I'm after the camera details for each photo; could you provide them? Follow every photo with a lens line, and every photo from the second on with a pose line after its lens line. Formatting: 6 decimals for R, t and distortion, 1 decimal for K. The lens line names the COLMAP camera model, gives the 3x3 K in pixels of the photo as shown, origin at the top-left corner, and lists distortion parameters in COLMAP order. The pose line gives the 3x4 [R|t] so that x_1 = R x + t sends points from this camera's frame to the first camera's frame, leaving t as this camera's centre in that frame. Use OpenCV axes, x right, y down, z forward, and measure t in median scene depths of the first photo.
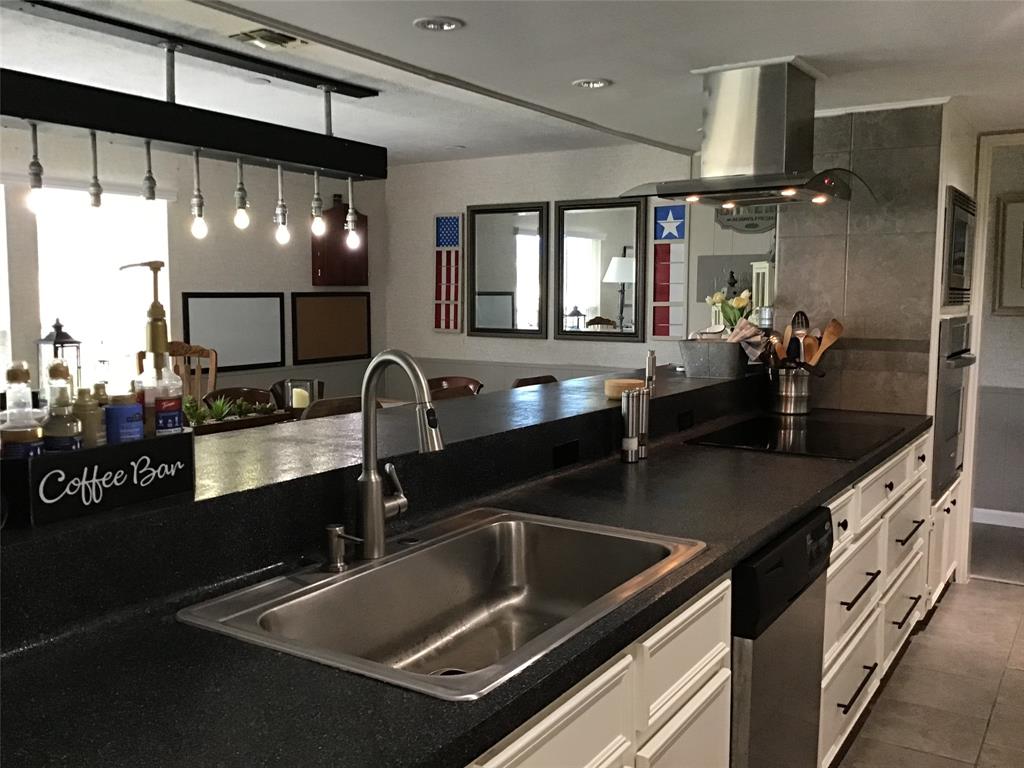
lens RADIAL K [[926.6, 0, 513.9], [0, 926.6, 391.0], [0, 0, 1]] dist [0.105297, -0.210846]
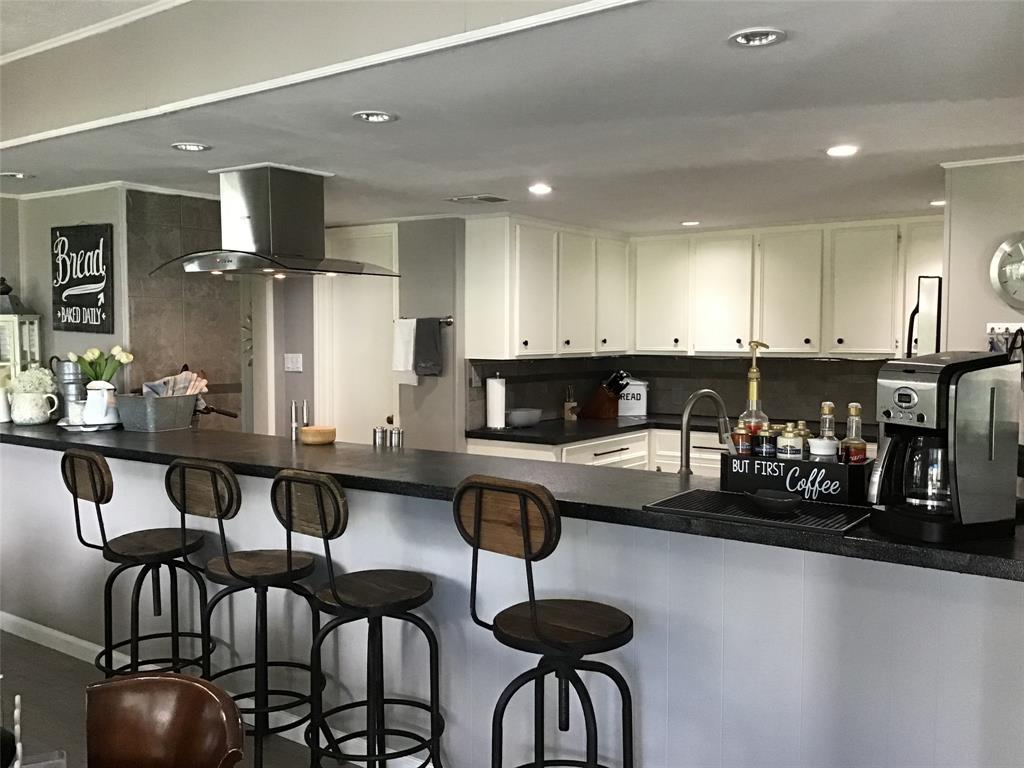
lens RADIAL K [[926.6, 0, 513.9], [0, 926.6, 391.0], [0, 0, 1]] dist [0.105297, -0.210846]
pose [[0.062917, -0.067105, 0.995760, -0.459415], [0.106203, 0.992522, 0.060176, -0.045177], [-0.992352, 0.101967, 0.069574, 0.302246]]
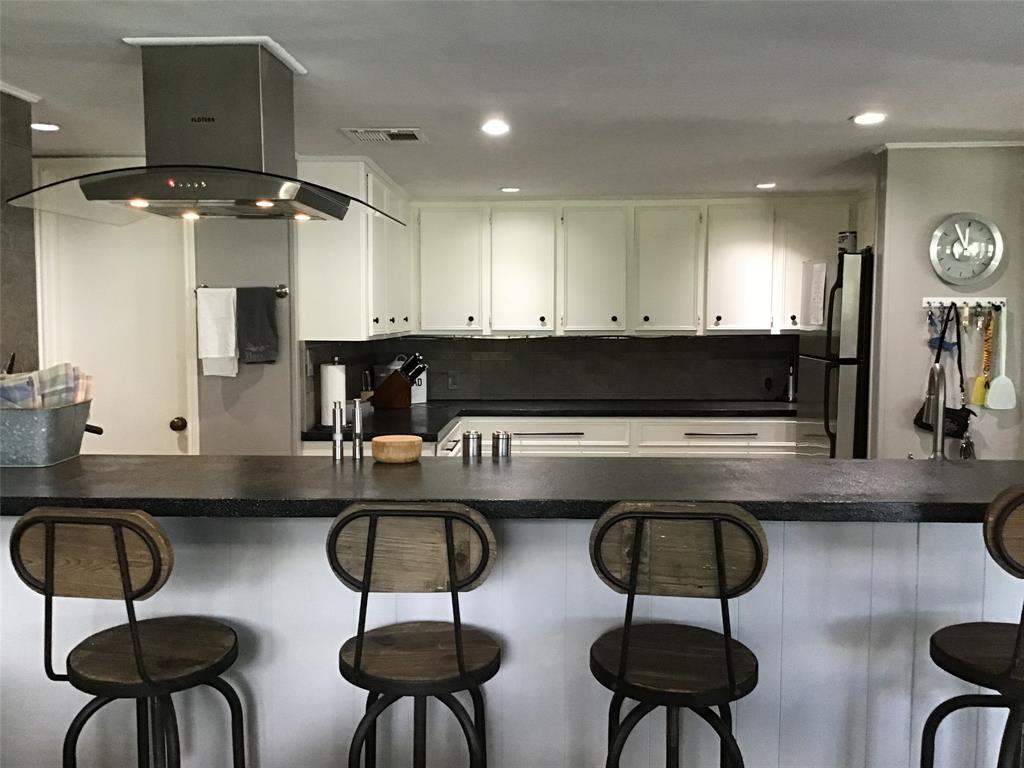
lens RADIAL K [[926.6, 0, 513.9], [0, 926.6, 391.0], [0, 0, 1]] dist [0.105297, -0.210846]
pose [[-0.488589, -0.073715, 0.869395, -0.279864], [0.090405, 0.986784, 0.134475, -0.067276], [-0.867818, 0.144301, -0.475467, 0.579389]]
